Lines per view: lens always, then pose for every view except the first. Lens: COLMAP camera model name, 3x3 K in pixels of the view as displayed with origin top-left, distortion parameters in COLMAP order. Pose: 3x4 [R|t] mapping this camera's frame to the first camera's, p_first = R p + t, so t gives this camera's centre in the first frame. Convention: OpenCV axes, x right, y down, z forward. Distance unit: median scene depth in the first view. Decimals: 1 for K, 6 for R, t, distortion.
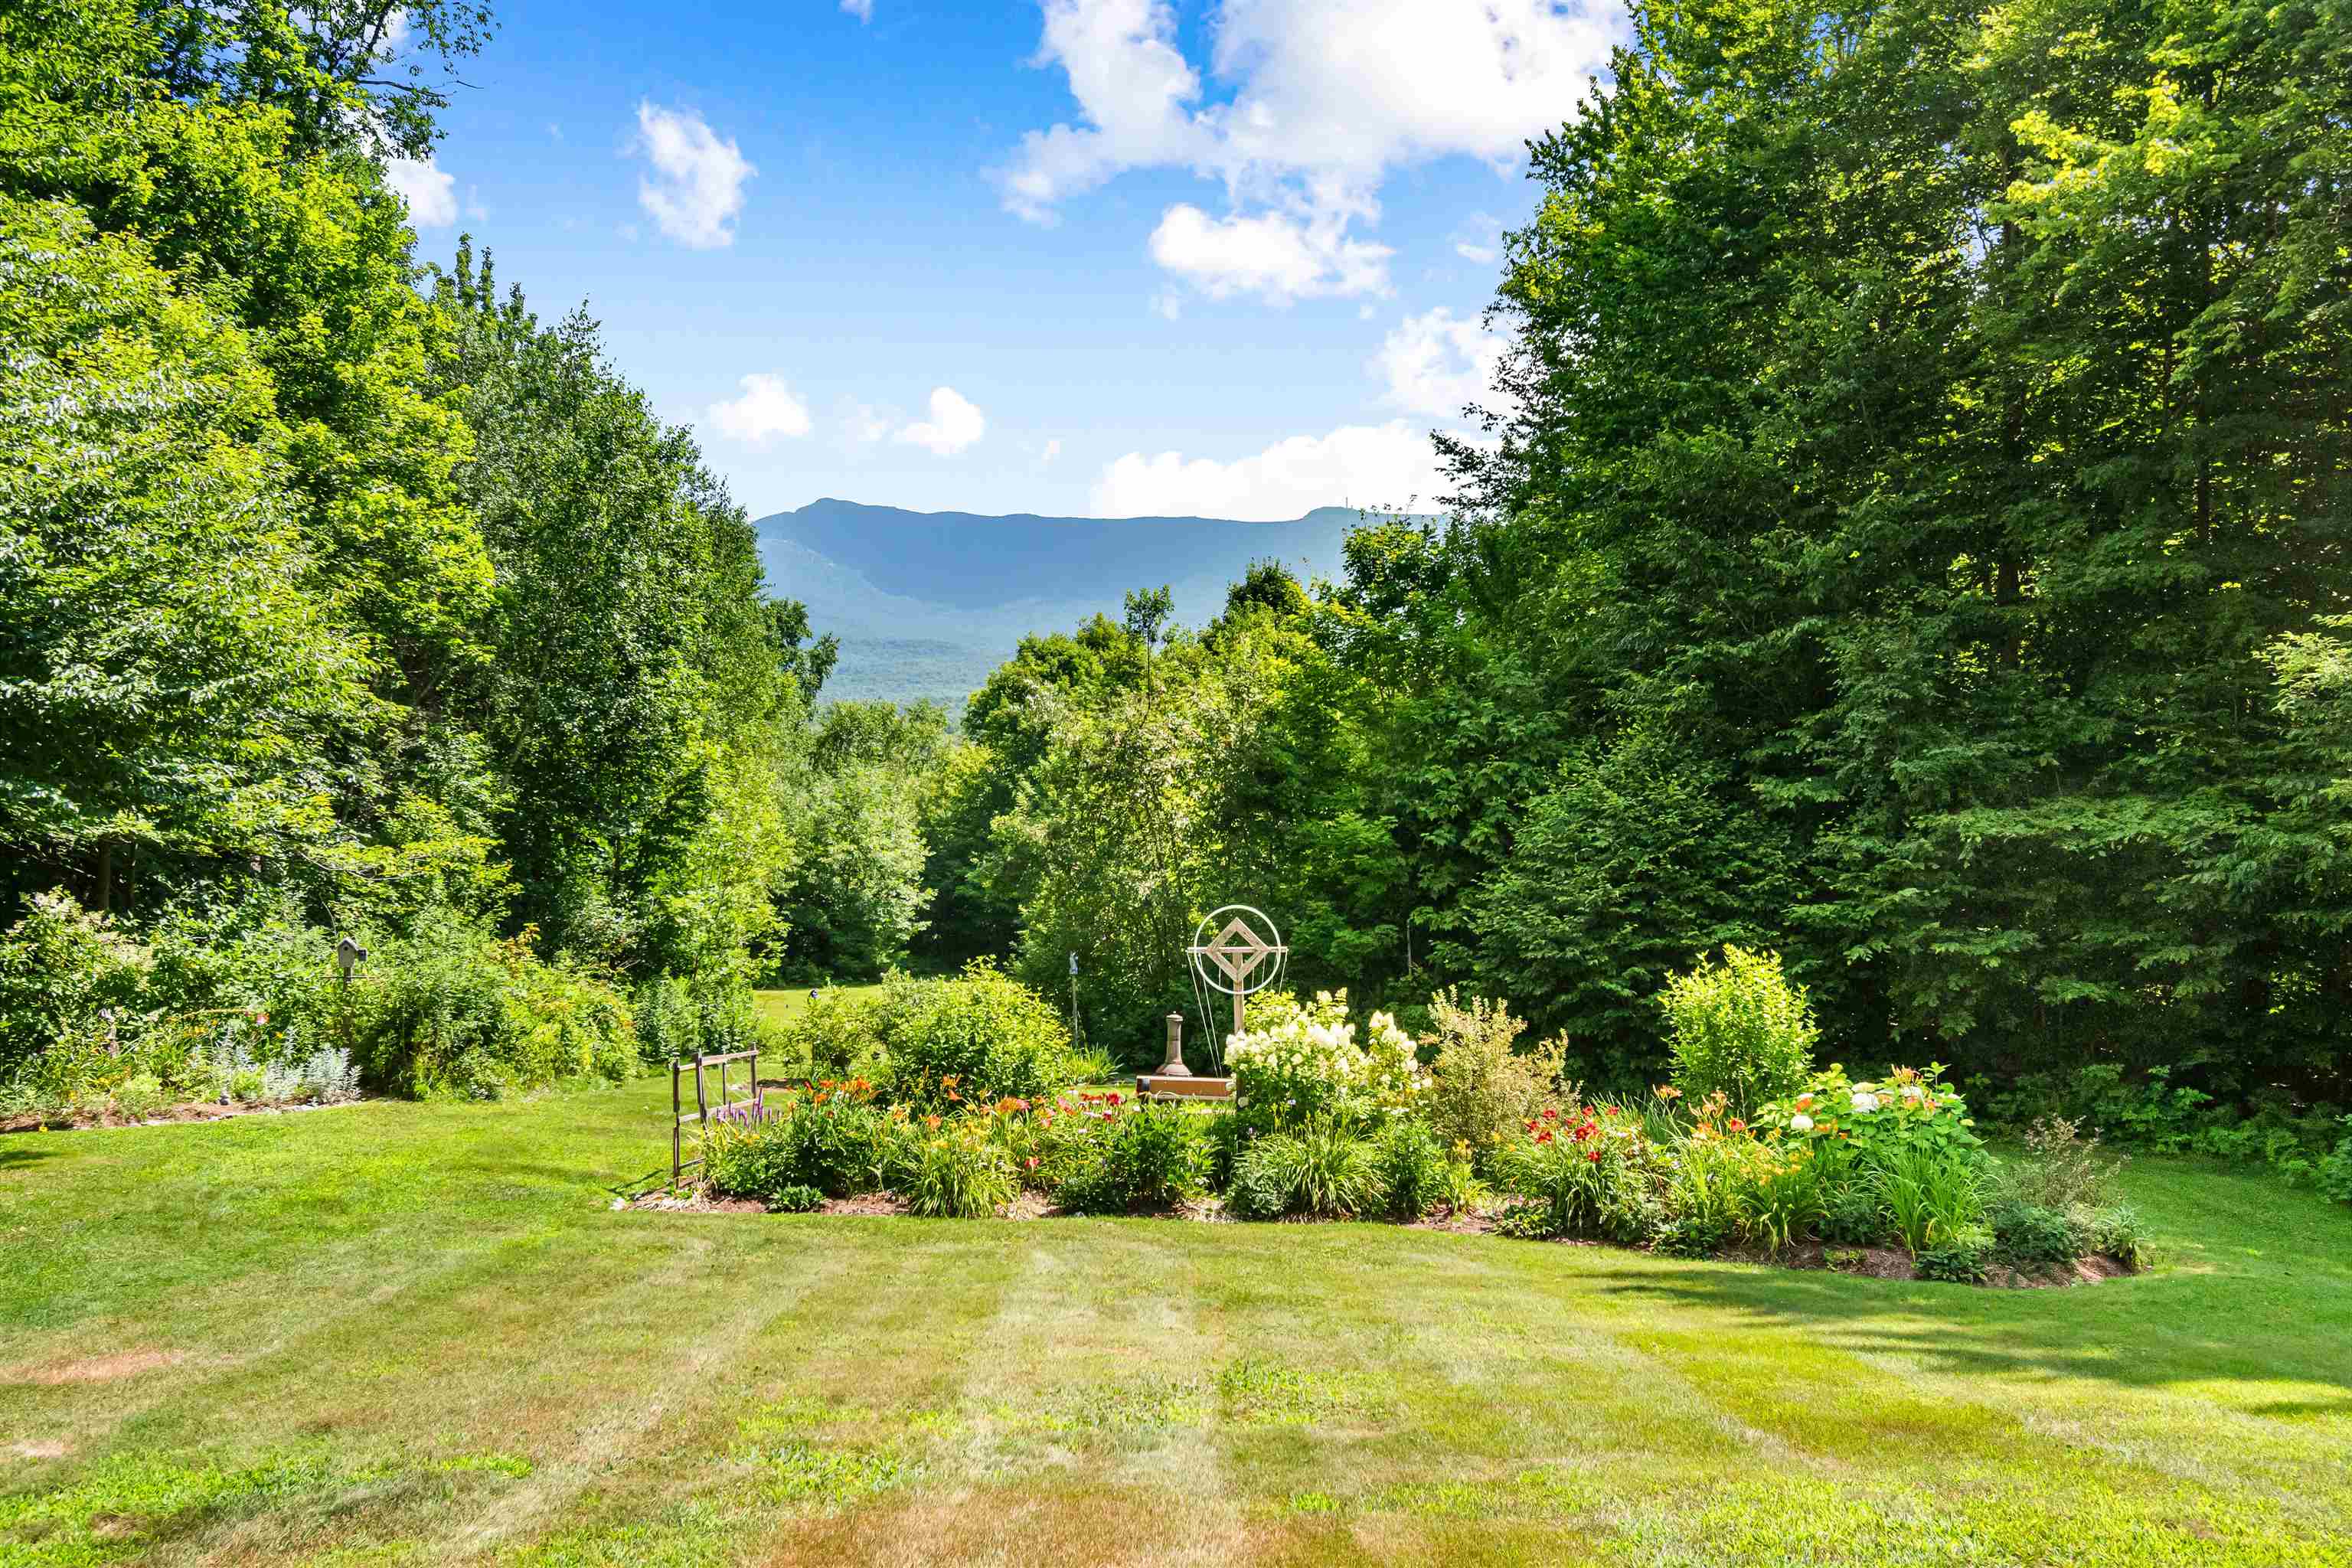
lens RADIAL K [[2051.9, 0, 1176.4], [0, 2051.9, 781.5], [0, 0, 1]] dist [0.002038, -0.003455]
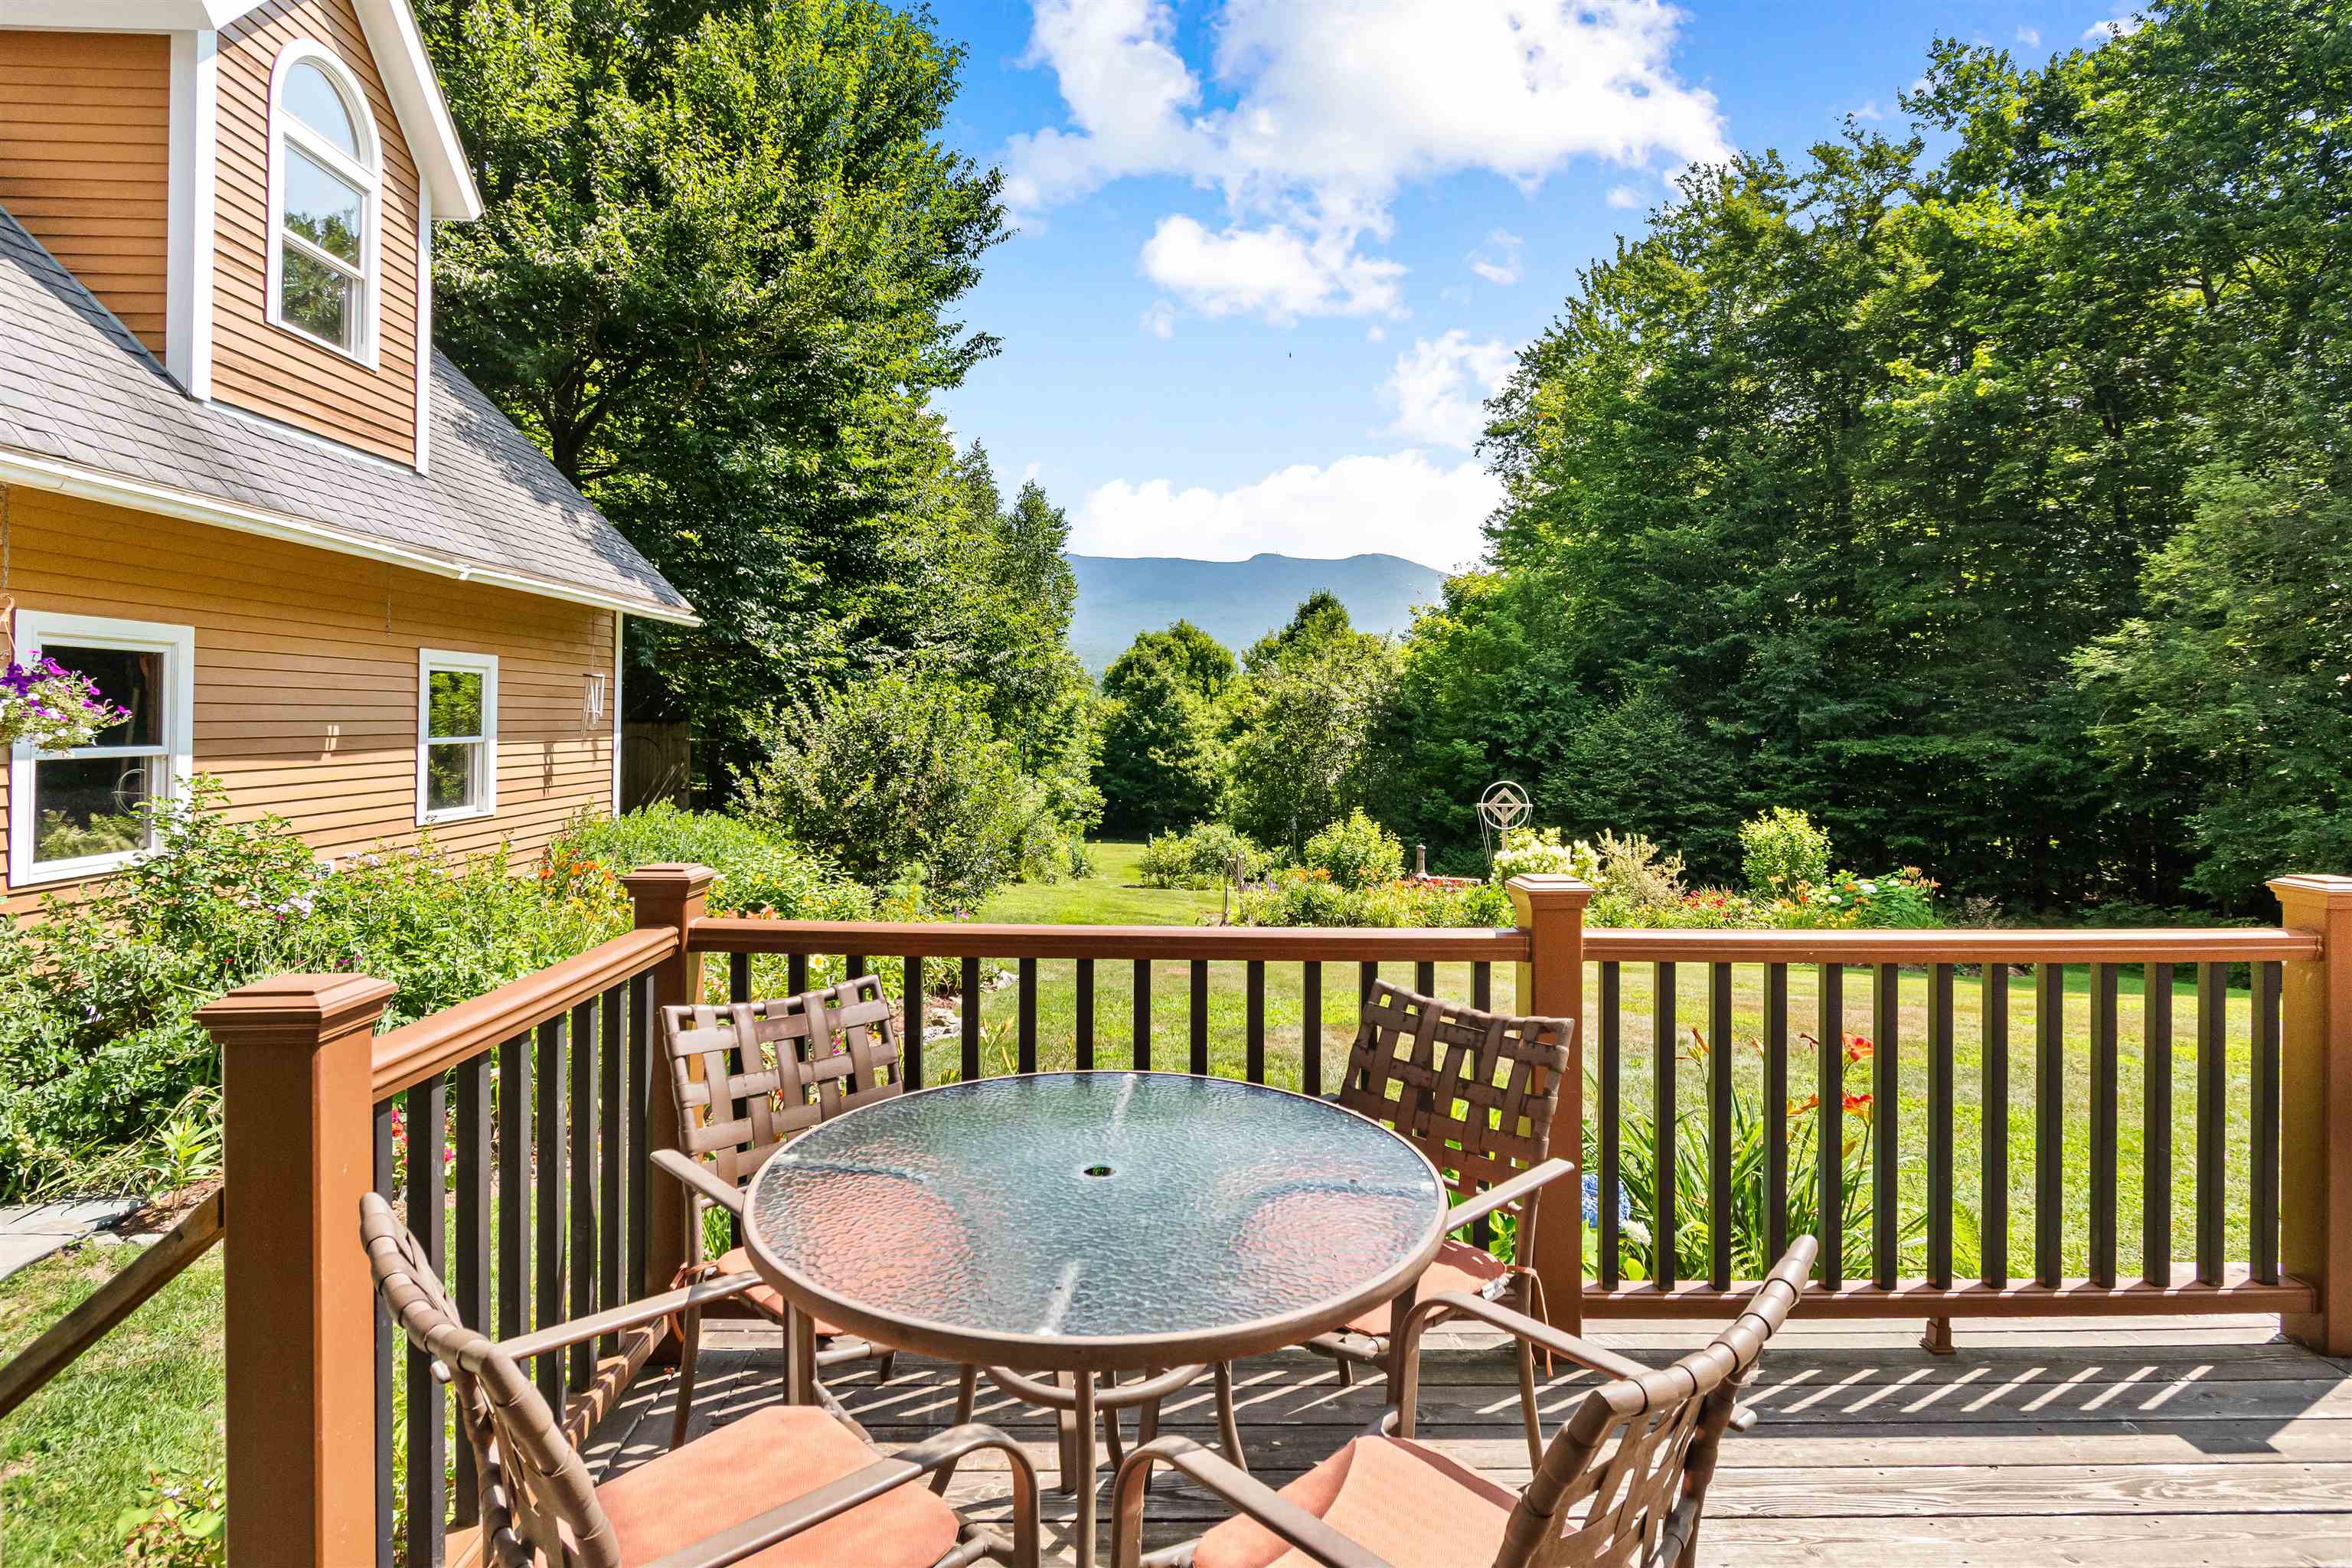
lens RADIAL K [[1271.8, 0, 1185.9], [0, 1271.8, 712.6], [0, 0, 1]] dist [0.005510, 0.000250]
pose [[0.999816, 0.018219, 0.006055, -0.198203], [-0.018163, 0.999794, -0.009095, 0.009867], [-0.006219, 0.008983, 0.999940, -0.115150]]
